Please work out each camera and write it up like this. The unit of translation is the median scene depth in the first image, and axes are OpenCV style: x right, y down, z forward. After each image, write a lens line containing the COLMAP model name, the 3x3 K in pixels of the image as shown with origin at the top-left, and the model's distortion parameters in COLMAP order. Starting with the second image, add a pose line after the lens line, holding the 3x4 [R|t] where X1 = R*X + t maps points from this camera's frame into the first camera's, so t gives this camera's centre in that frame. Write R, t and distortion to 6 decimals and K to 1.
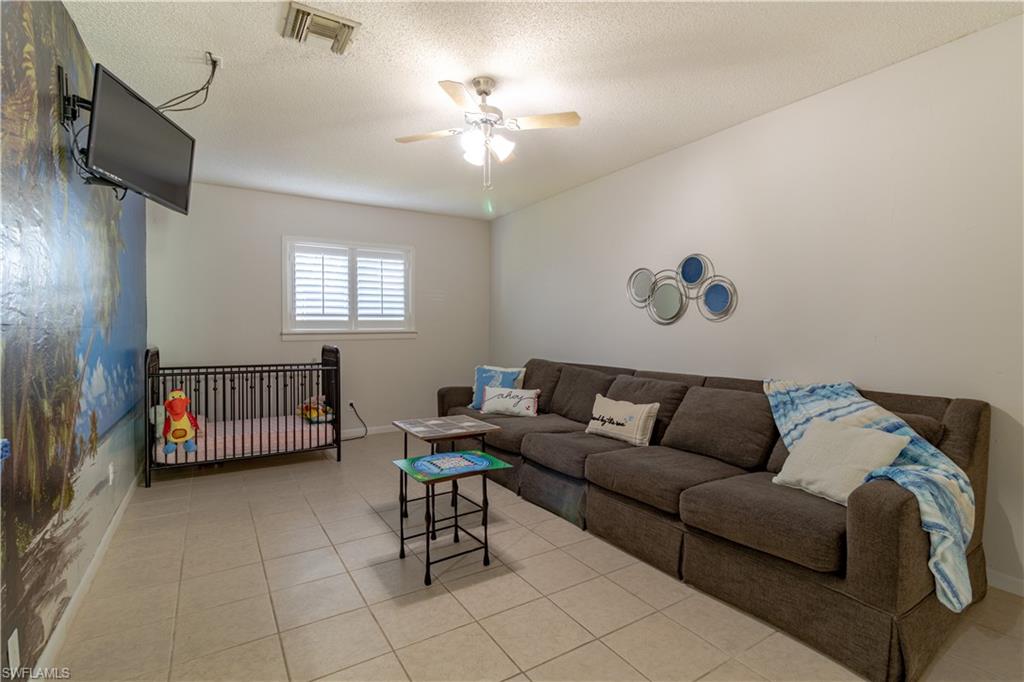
lens RADIAL K [[479.8, 0, 514.4], [0, 479.8, 326.5], [0, 0, 1]] dist [-0.000105, -0.000004]
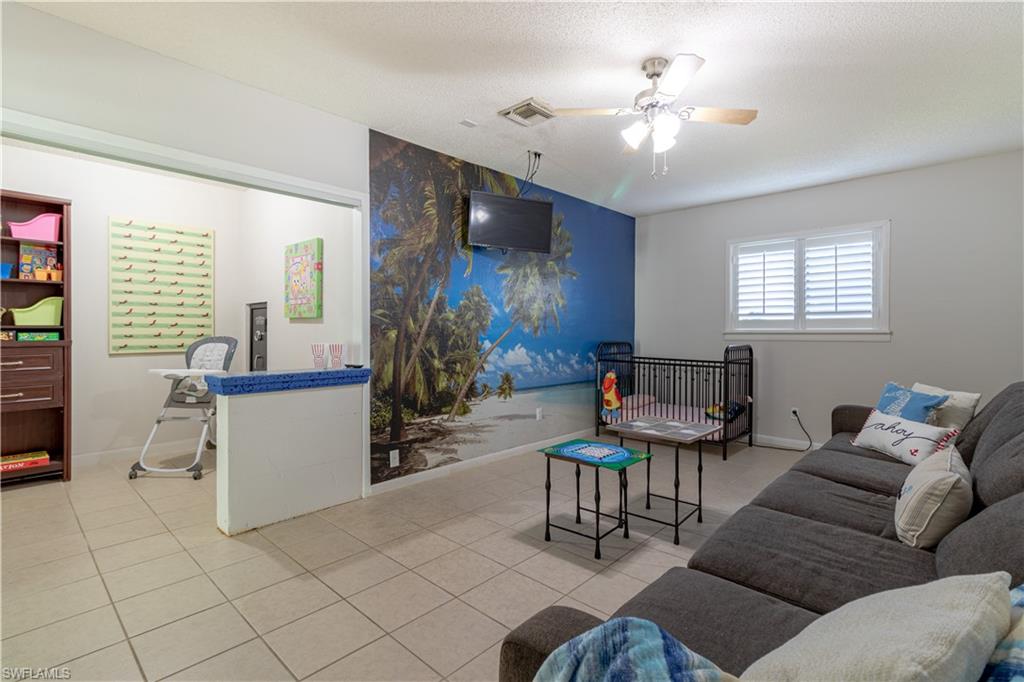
lens RADIAL K [[479.8, 0, 514.4], [0, 479.8, 326.5], [0, 0, 1]] dist [-0.000105, -0.000004]
pose [[0.256804, -0.004259, -0.966454, 0.490180], [0.000710, 0.999991, -0.004218, 0.005494], [0.966463, 0.000397, 0.256804, 0.315710]]
